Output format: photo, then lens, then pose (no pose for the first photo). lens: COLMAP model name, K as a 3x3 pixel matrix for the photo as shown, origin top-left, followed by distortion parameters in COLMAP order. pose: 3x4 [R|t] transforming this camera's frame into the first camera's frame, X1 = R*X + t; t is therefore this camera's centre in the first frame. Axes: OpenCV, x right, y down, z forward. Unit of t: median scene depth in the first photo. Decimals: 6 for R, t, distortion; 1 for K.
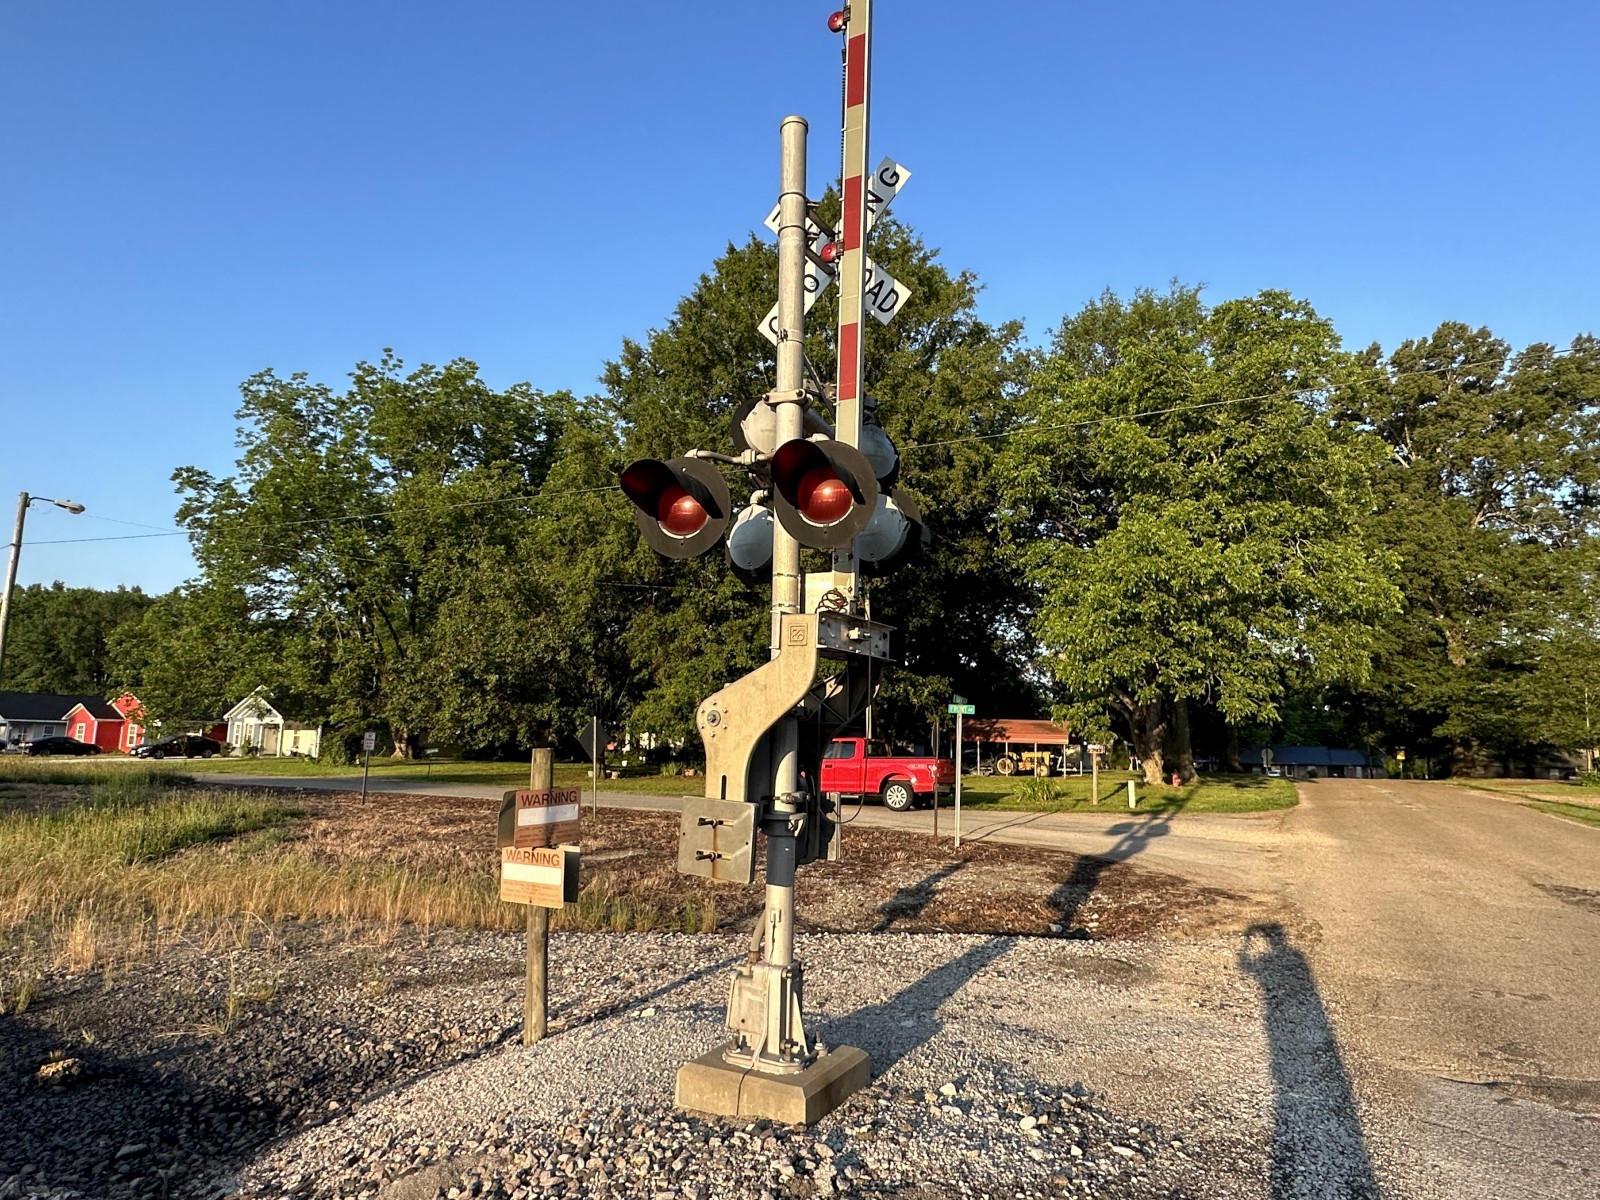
lens RADIAL K [[913.7, 0, 820.3], [0, 913.7, 609.9], [0, 0, 1]] dist [-0.009094, 0.001171]
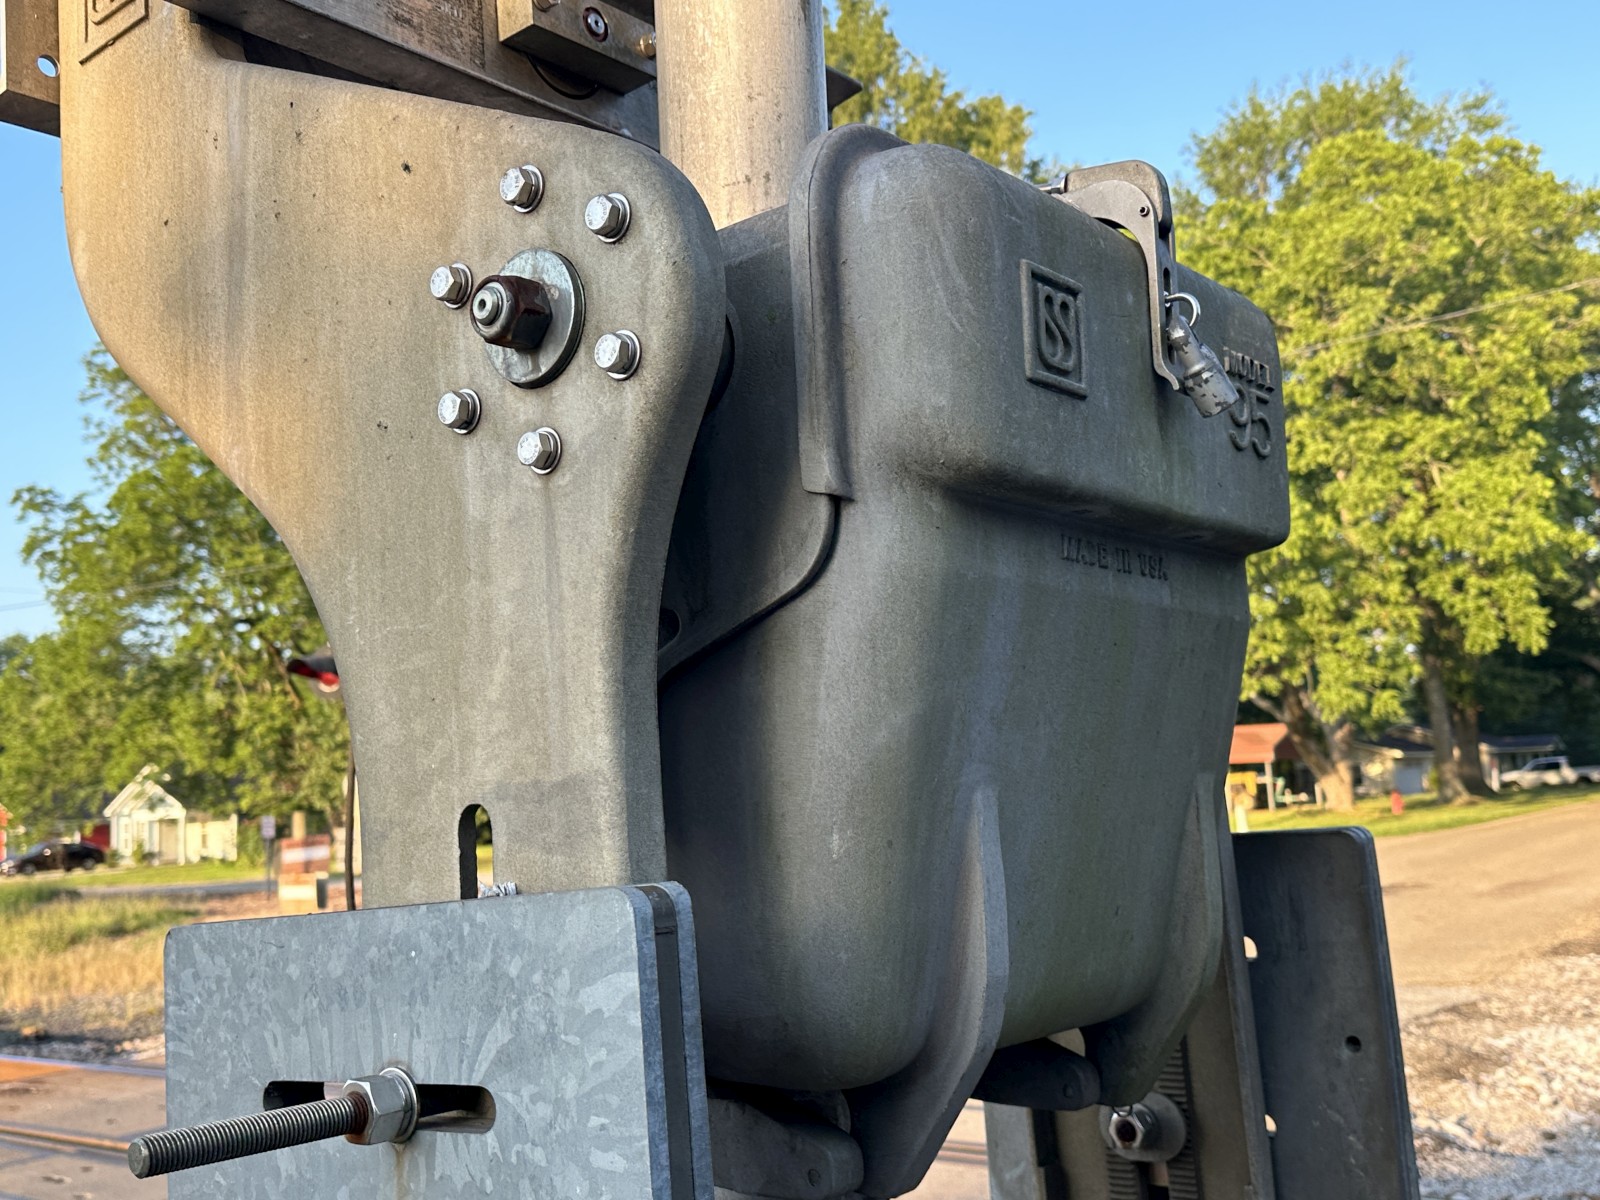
lens RADIAL K [[1560.3, 0, 815.4], [0, 1560.3, 582.1], [0, 0, 1]] dist [0.168736, -0.391348]
pose [[0.984337, -0.093868, -0.149232, 0.134220], [0.095720, 0.995394, 0.005259, -0.022450], [0.148051, -0.019461, 0.988788, -0.204926]]
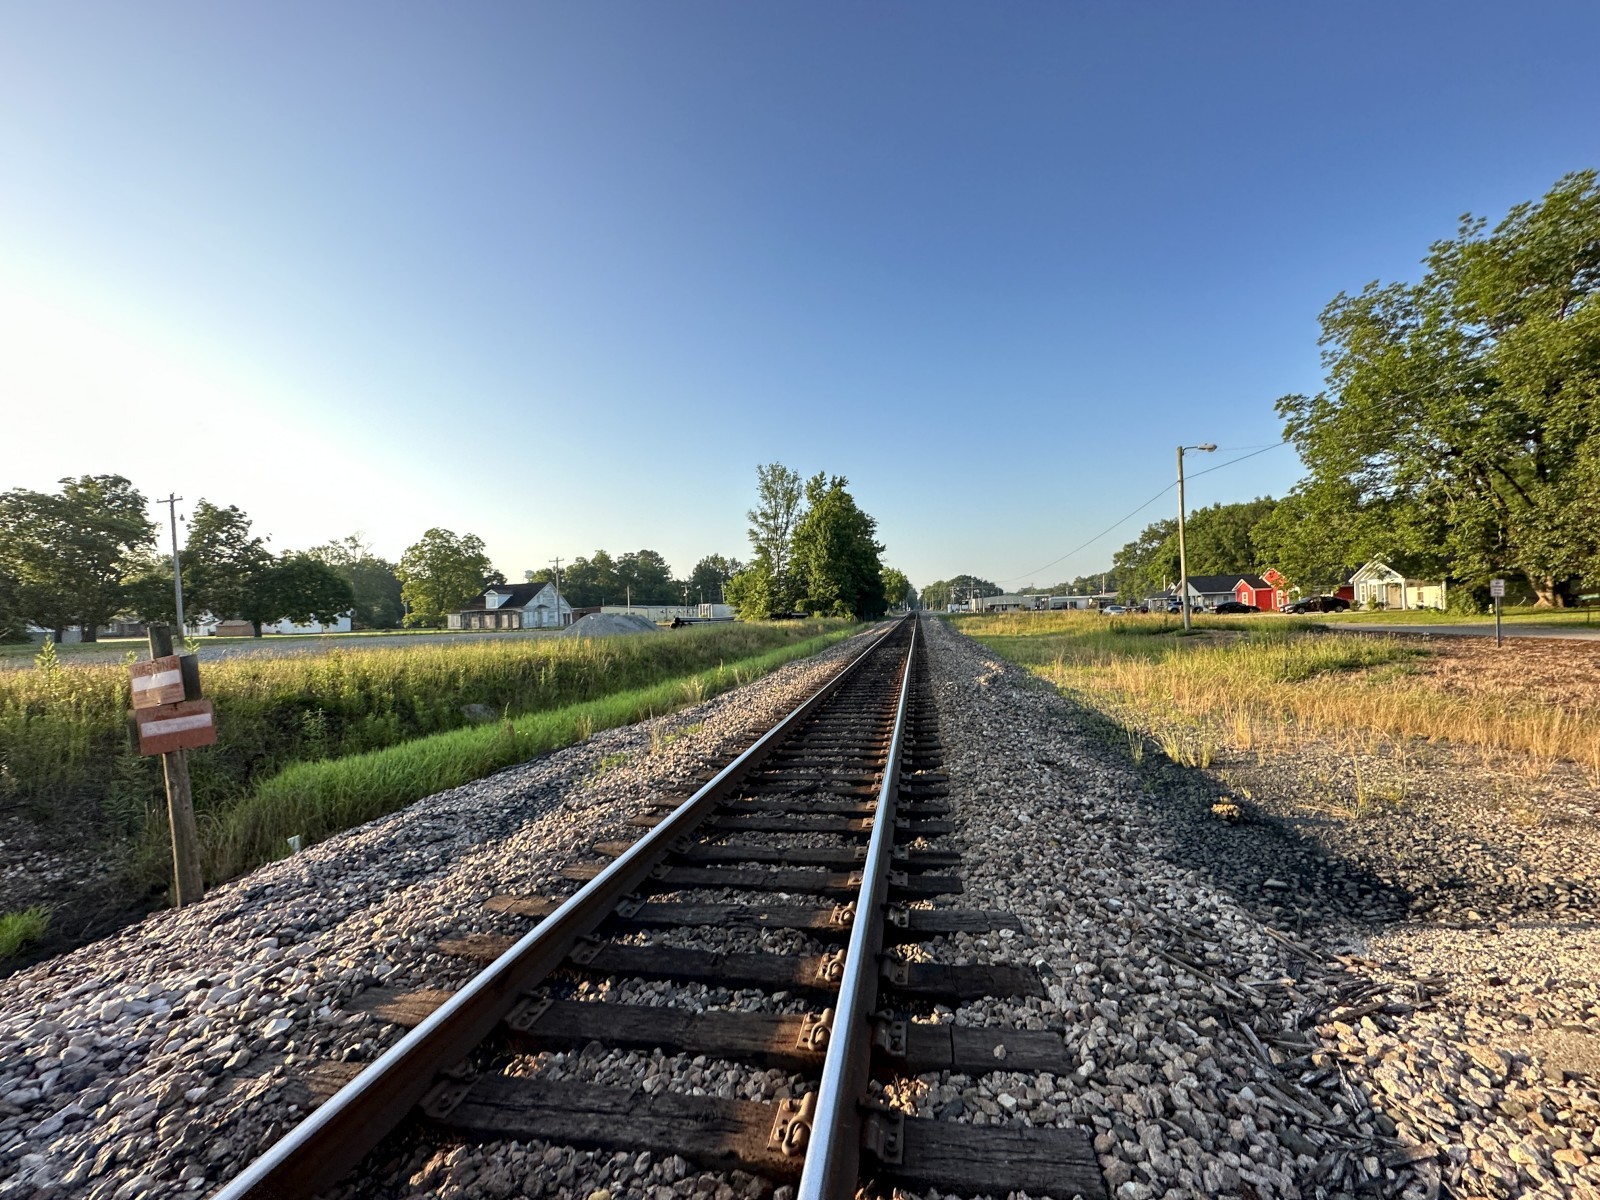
lens RADIAL K [[641.1, 0, 801.0], [0, 641.1, 605.5], [0, 0, 1]] dist [0.000248, 0.000427]
pose [[0.277475, -0.038049, -0.959979, -0.004850], [0.176351, 0.984255, 0.011962, 0.007363], [0.944409, -0.172613, 0.279816, 0.017728]]
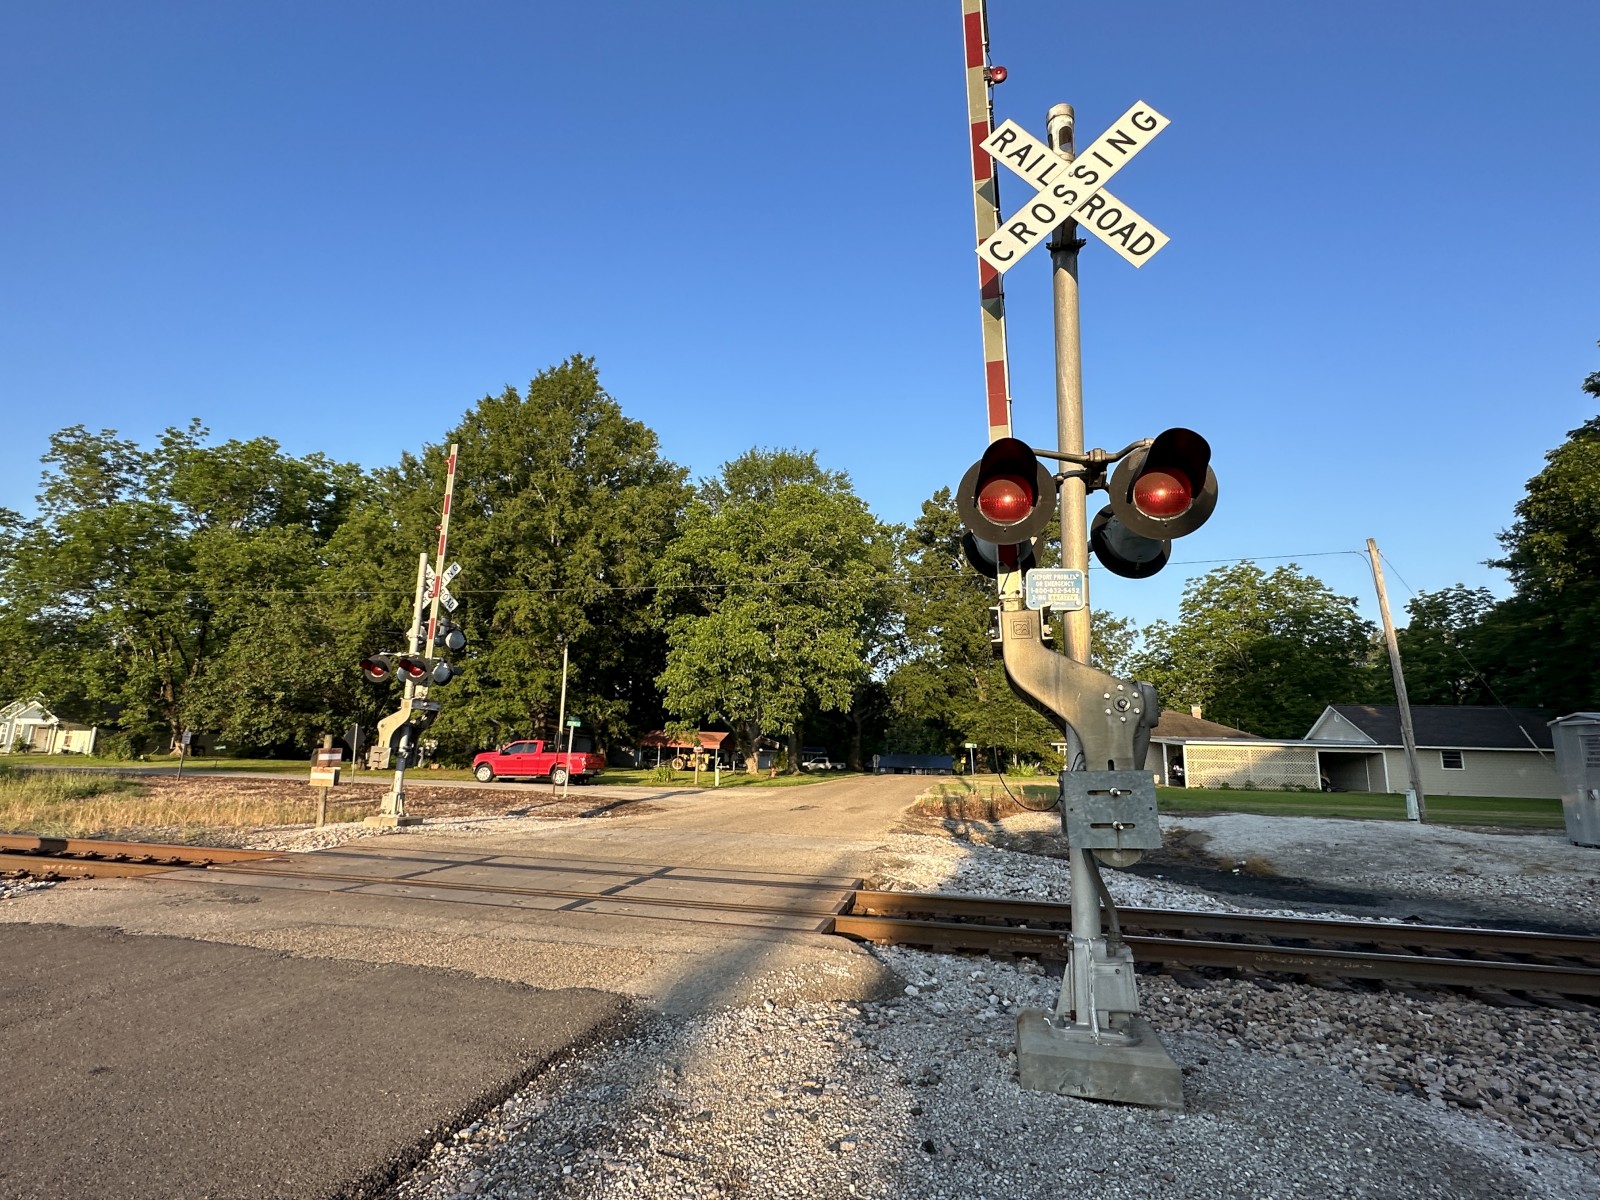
lens RADIAL K [[783.1, 0, 801.6], [0, 783.1, 602.5], [0, 0, 1]] dist [-0.004127, 0.000977]
pose [[0.965453, 0.058000, 0.254040, 0.071011], [-0.046872, 0.997666, -0.049645, -0.031312], [-0.256327, 0.036023, 0.965919, -0.260608]]
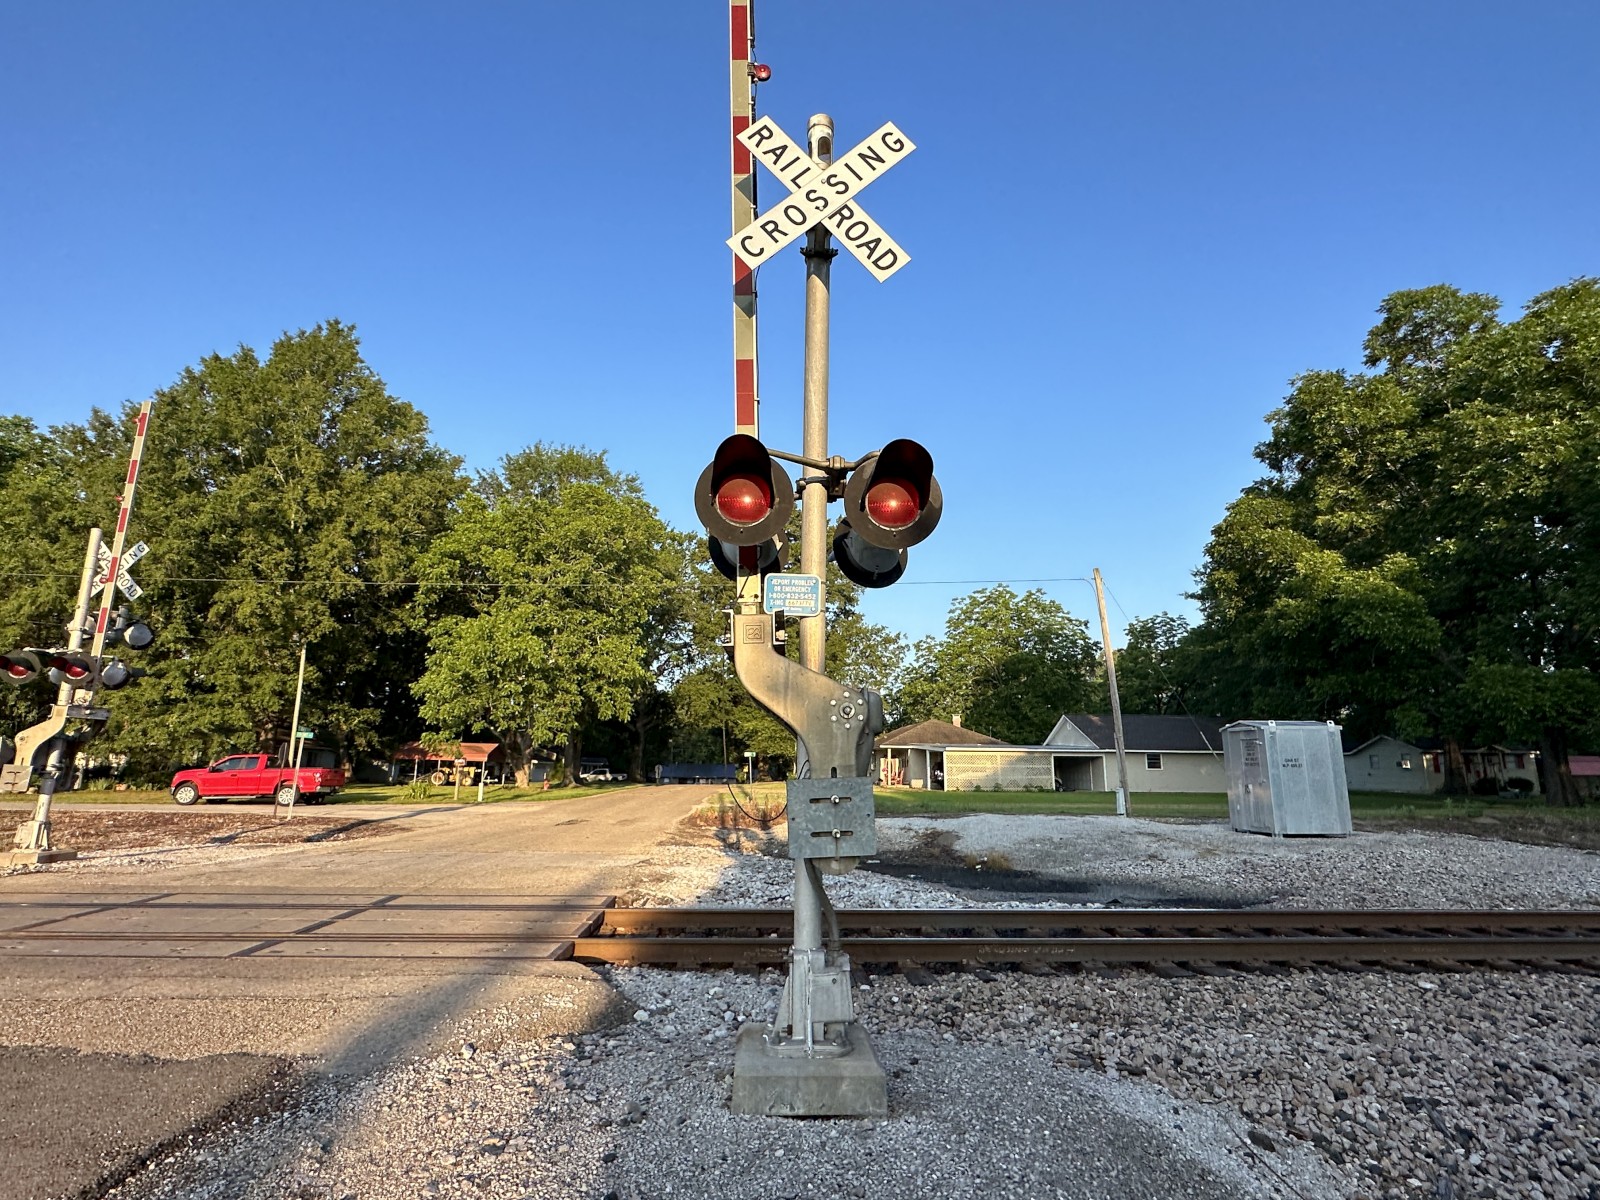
lens RADIAL K [[783.1, 0, 801.6], [0, 783.1, 602.5], [0, 0, 1]] dist [-0.004127, 0.000977]
pose [[0.862742, 0.096140, 0.496420, 0.079446], [-0.066877, 0.994829, -0.076438, -0.031025], [-0.501202, 0.032747, 0.864711, -0.258298]]
